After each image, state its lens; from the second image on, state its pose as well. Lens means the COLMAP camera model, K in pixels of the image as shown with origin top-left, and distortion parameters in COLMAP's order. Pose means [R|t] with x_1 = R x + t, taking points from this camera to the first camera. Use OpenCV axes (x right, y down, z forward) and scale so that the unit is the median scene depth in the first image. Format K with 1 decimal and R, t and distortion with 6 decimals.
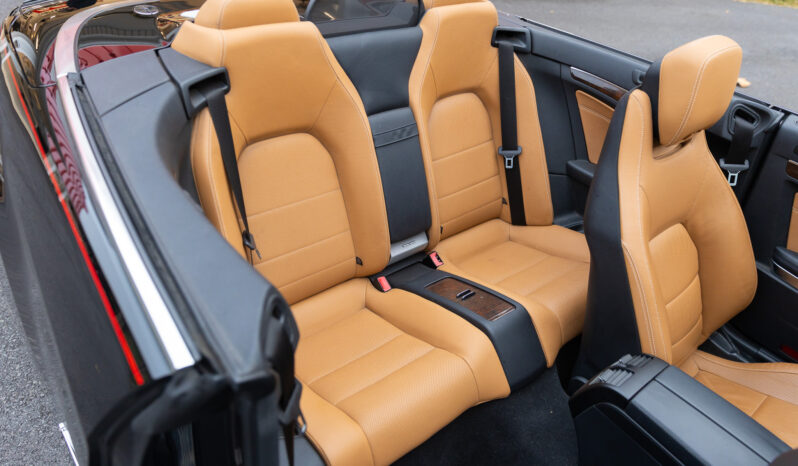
lens RADIAL K [[539.8, 0, 396.2], [0, 539.8, 215.1], [0, 0, 1]] dist [-0.004479, -0.002935]
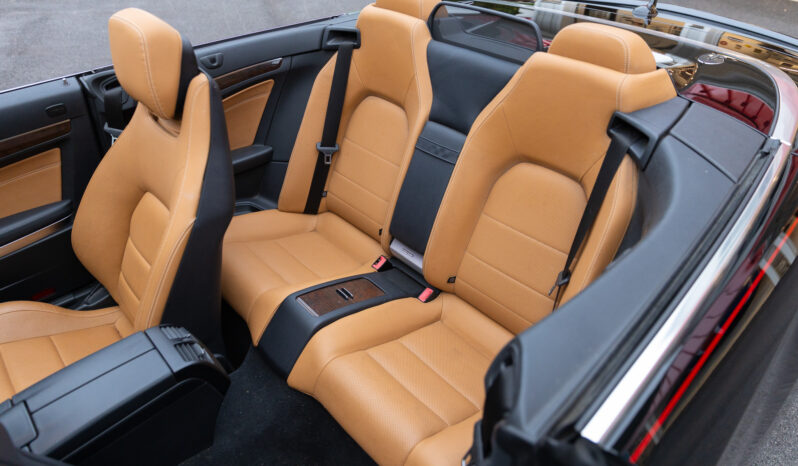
lens RADIAL K [[539.8, 0, 396.2], [0, 539.8, 215.1], [0, 0, 1]] dist [-0.004479, -0.002935]
pose [[0.099861, 0.481066, -0.870978, 0.942776], [-0.561252, 0.750037, 0.349916, -0.374327], [0.821598, 0.453895, 0.344899, 0.662315]]
